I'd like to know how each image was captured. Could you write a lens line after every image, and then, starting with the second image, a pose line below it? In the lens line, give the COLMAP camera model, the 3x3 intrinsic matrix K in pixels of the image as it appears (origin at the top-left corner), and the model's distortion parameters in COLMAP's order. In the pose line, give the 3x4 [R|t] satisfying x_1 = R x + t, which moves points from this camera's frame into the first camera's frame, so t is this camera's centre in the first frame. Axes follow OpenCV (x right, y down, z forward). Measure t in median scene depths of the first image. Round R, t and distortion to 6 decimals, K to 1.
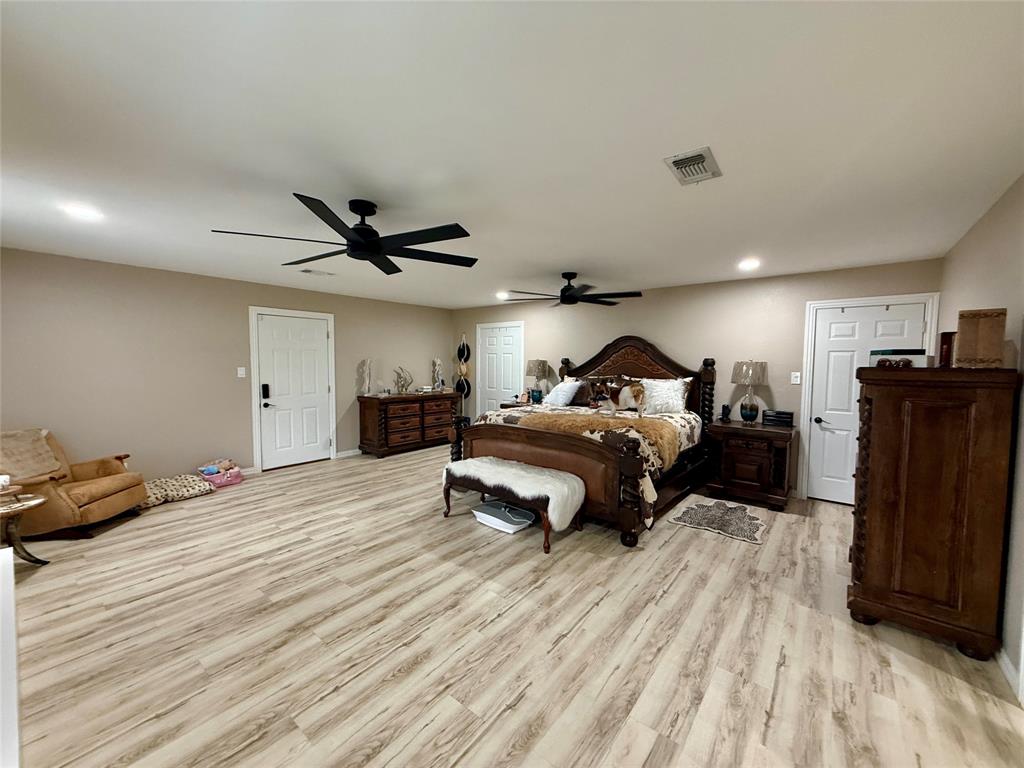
lens RADIAL K [[407.3, 0, 510.5], [0, 407.3, 382.9], [0, 0, 1]] dist [-0.000224, -0.000082]
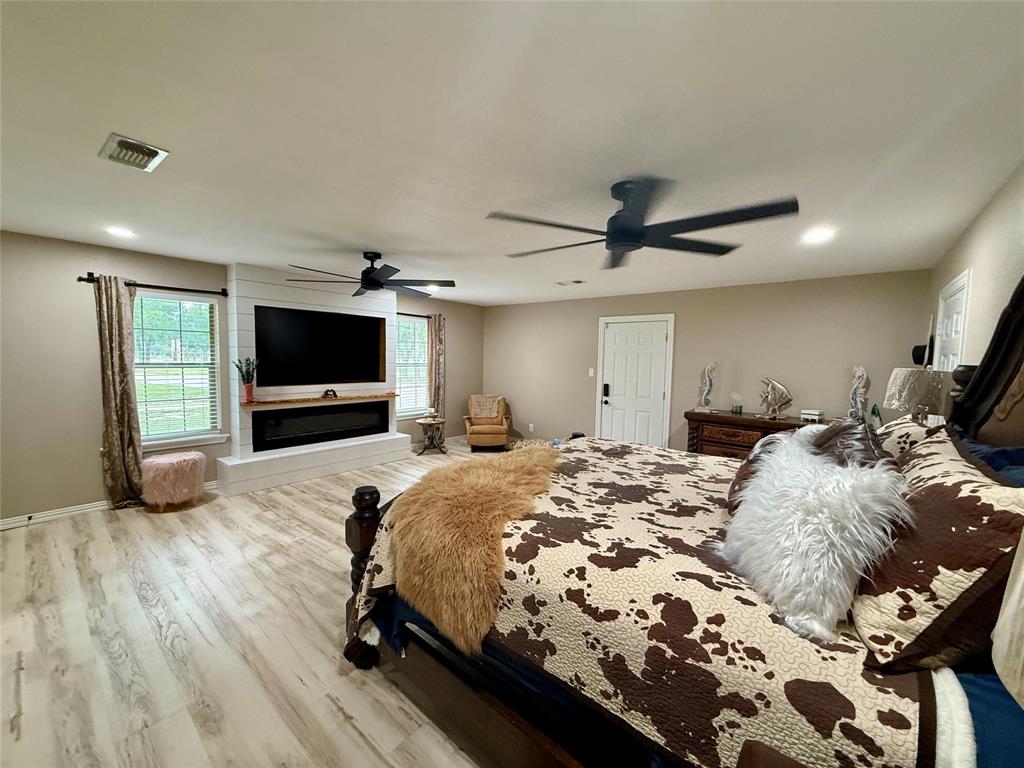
lens RADIAL K [[407.3, 0, 510.5], [0, 407.3, 386.5], [0, 0, 1]] dist [-0.000224, -0.000082]
pose [[-0.018319, 0.061455, -0.997942, 0.568817], [-0.079543, 0.994856, 0.062725, -0.042001], [0.996663, 0.080528, -0.013336, 0.779593]]
